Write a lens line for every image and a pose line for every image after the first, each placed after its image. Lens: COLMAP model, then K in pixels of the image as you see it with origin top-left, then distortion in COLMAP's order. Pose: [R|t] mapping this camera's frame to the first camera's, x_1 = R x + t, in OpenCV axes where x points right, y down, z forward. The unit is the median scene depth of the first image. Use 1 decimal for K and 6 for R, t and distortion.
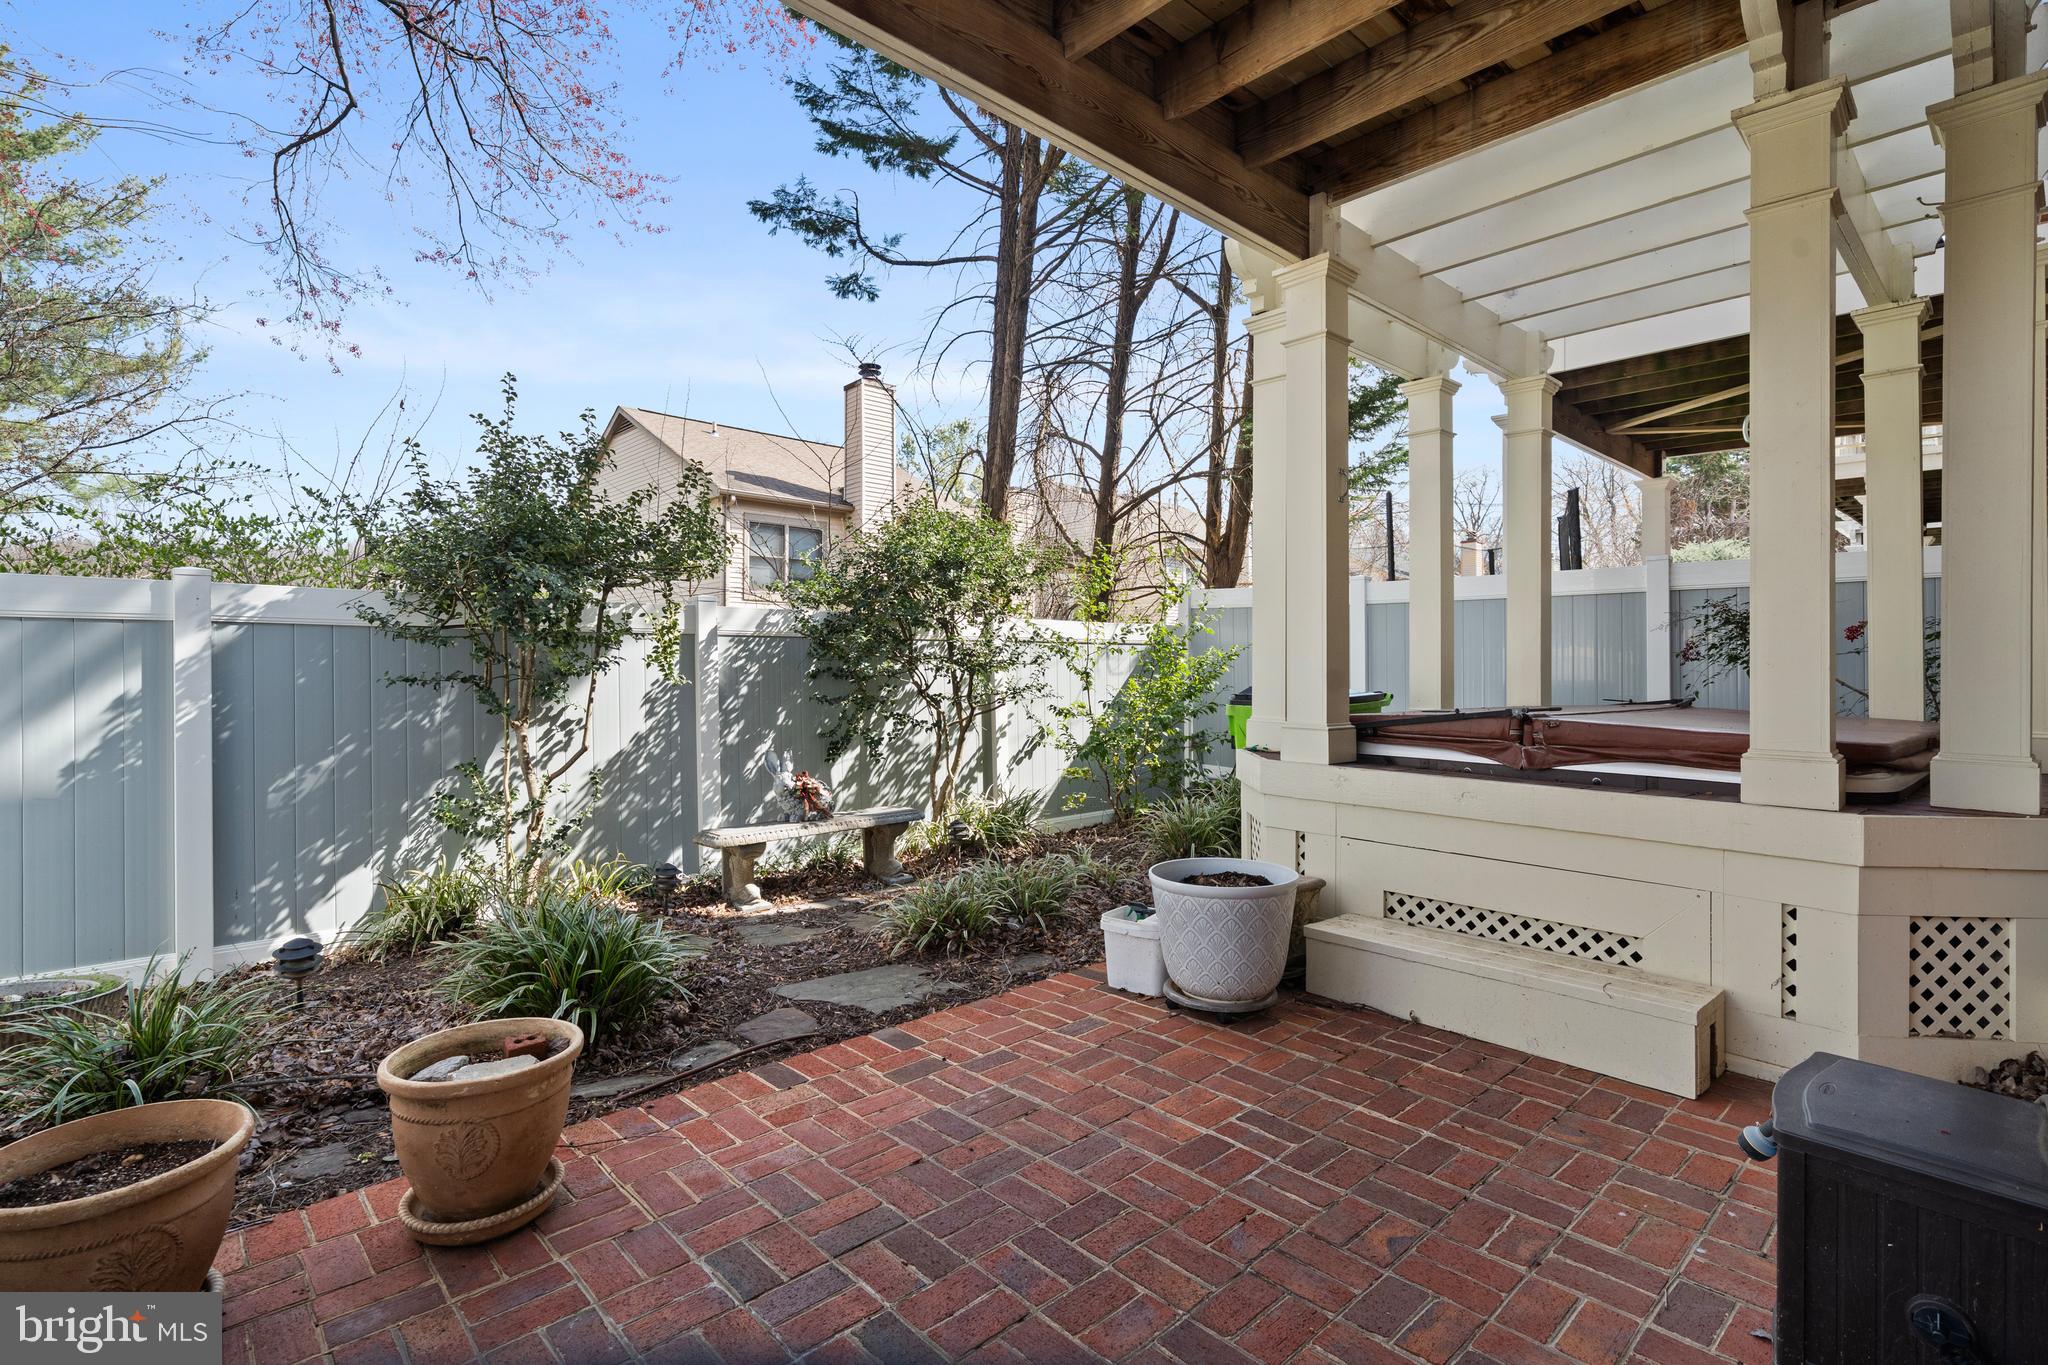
lens RADIAL K [[961.6, 0, 1024.0], [0, 961.6, 682.5], [0, 0, 1]] dist [0.000078, -0.000062]
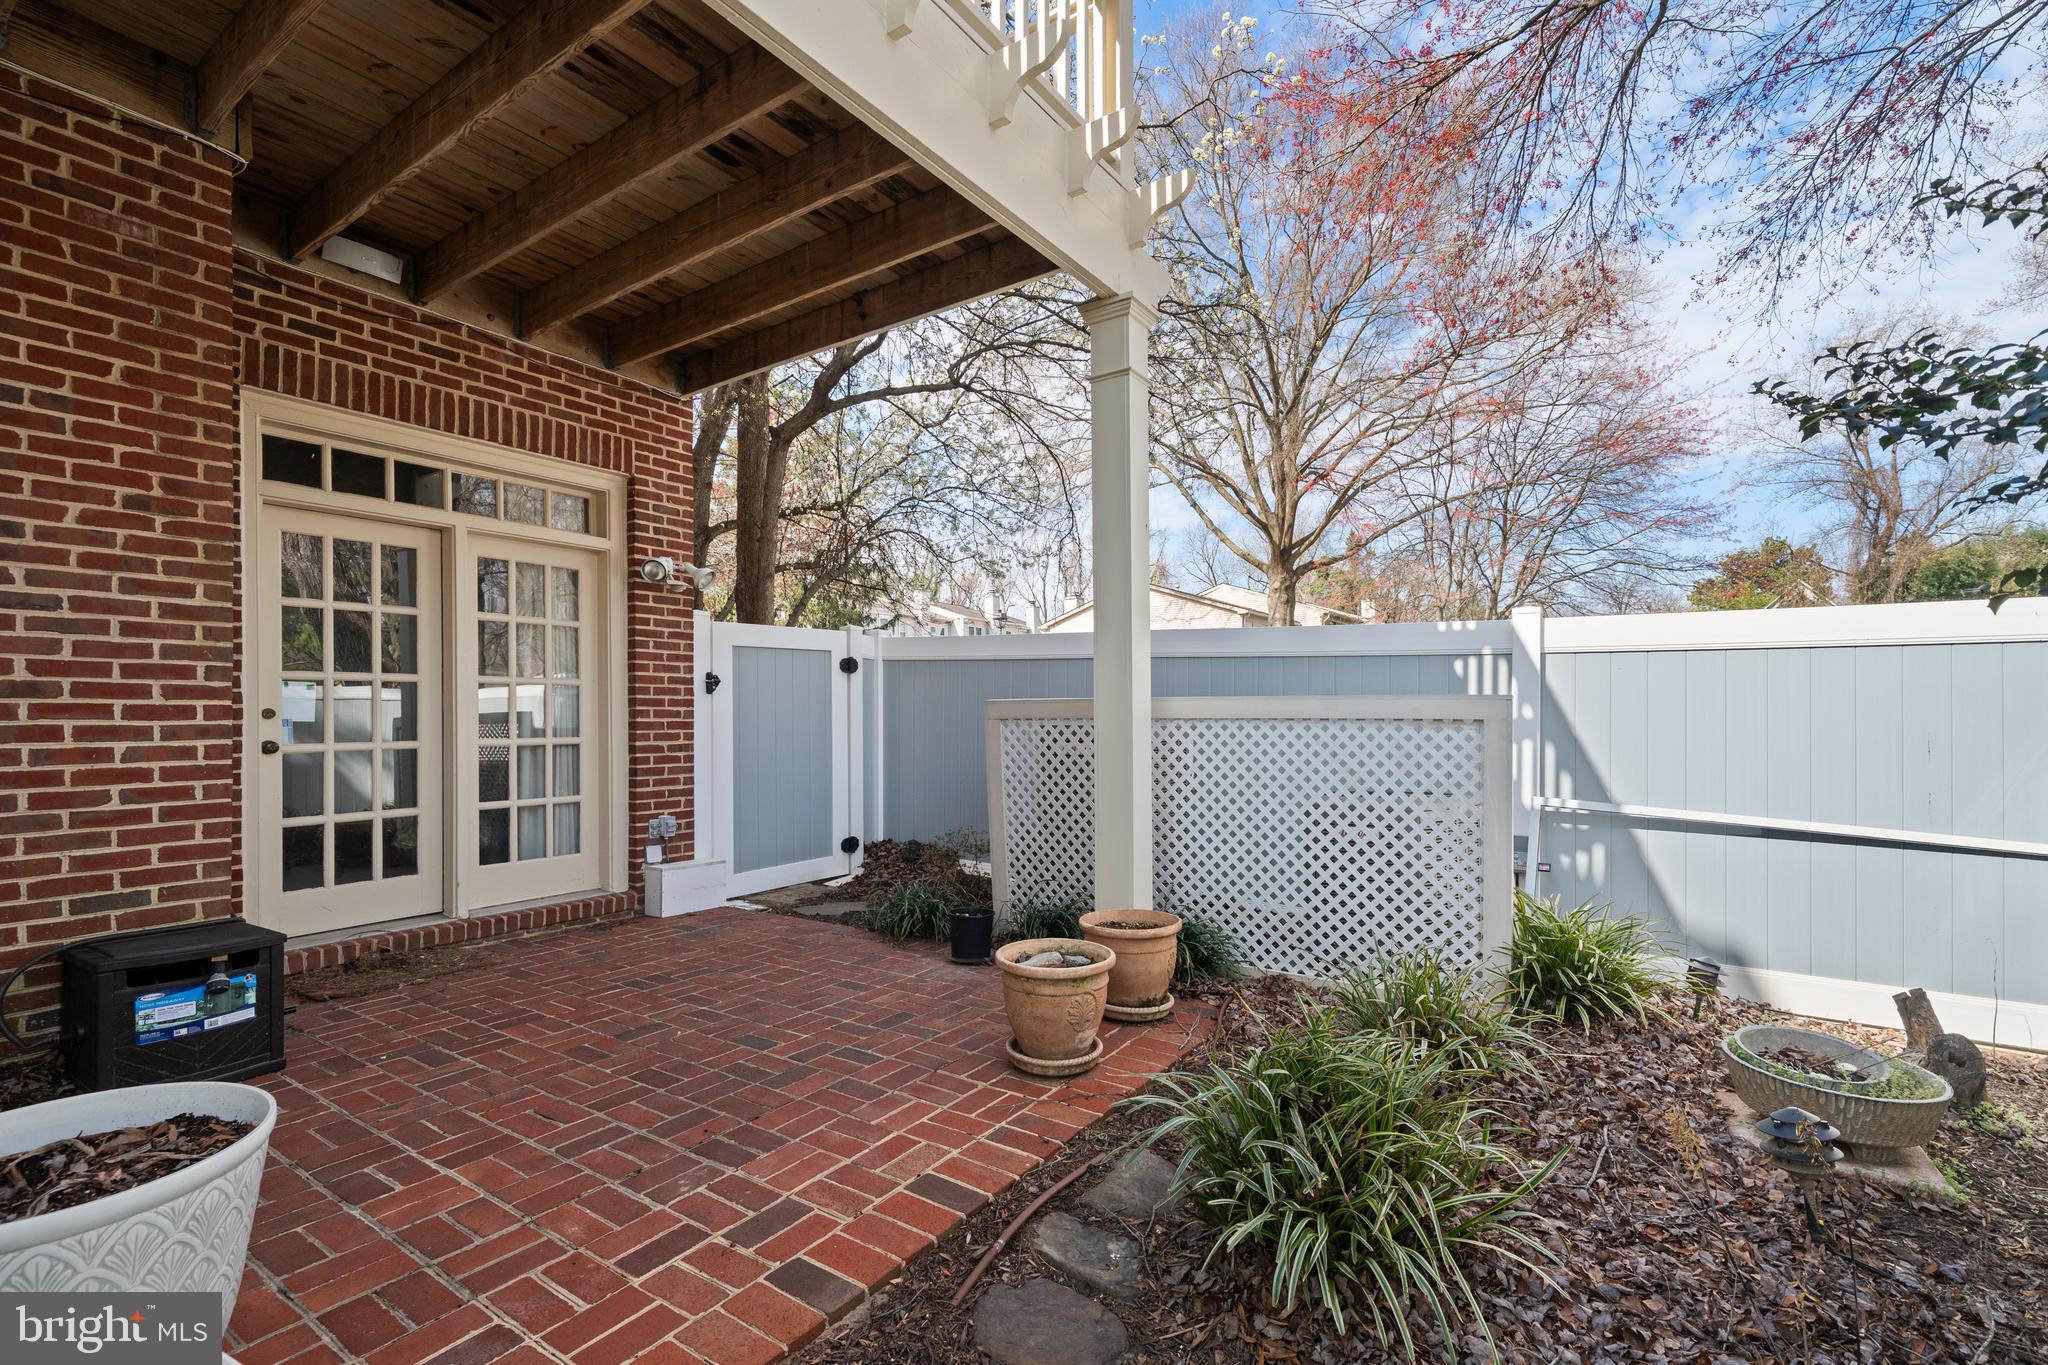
lens RADIAL K [[923.9, 0, 1020.8], [0, 923.9, 709.1], [0, 0, 1]] dist [-0.001882, -0.000485]
pose [[-0.975914, 0.005097, -0.218097, -0.142570], [0.002782, 0.999936, 0.010922, -0.003744], [0.218139, 0.010052, -0.975866, 1.689780]]
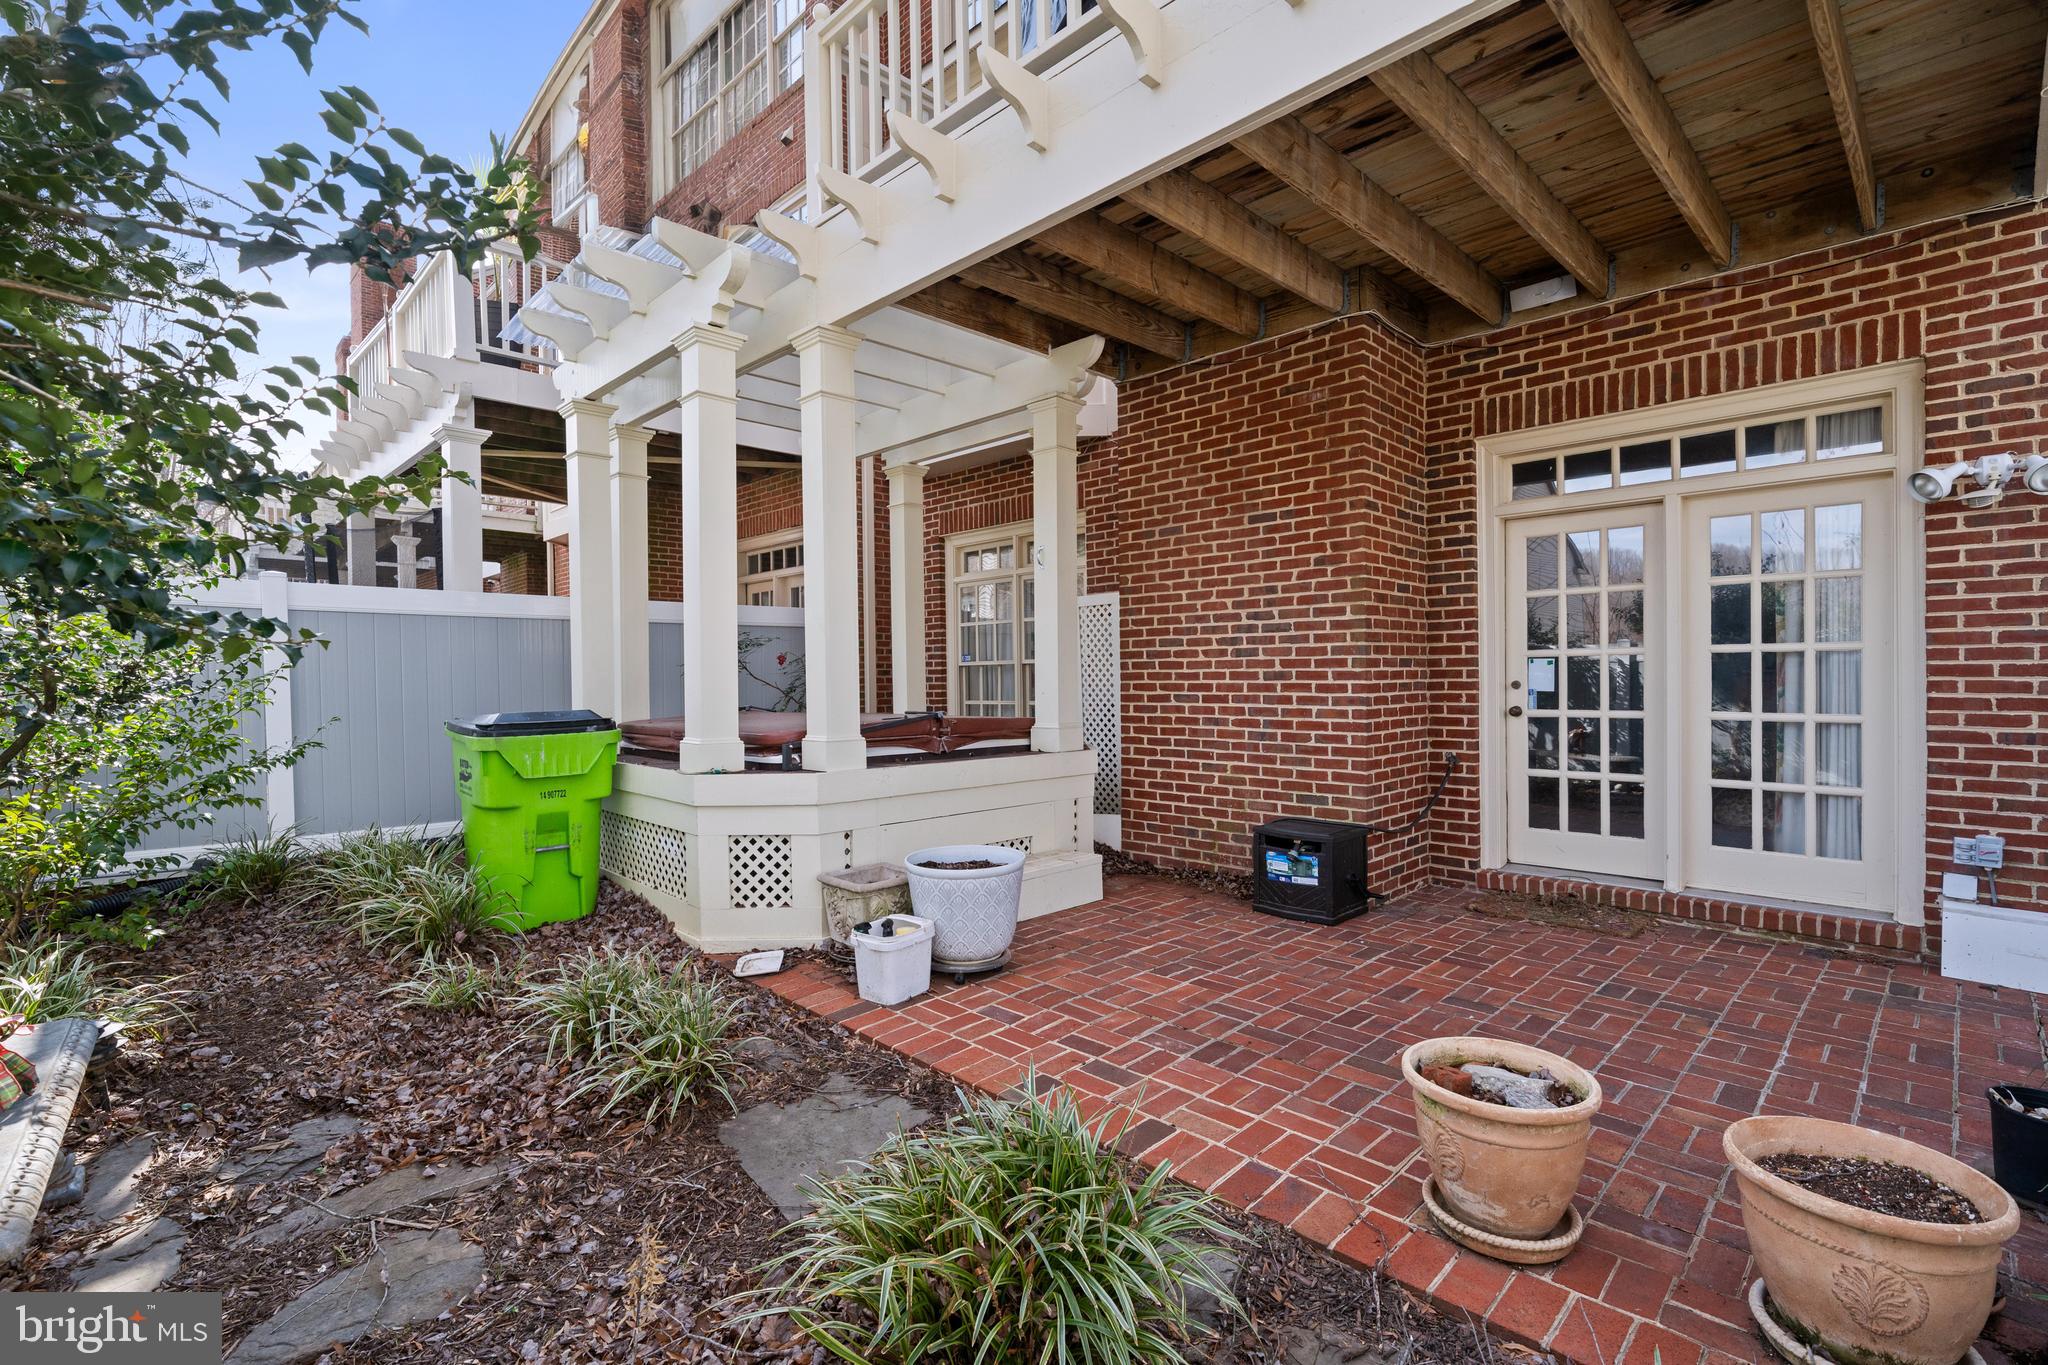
lens RADIAL K [[921.2, 0, 1024.0], [0, 921.2, 682.5], [0, 0, 1]] dist [0.000365, 0.000032]
pose [[-0.028324, -0.006666, 0.999577, -1.074565], [0.029988, 0.999522, 0.007516, -0.030810], [-0.999149, 0.030188, -0.028110, 1.076915]]
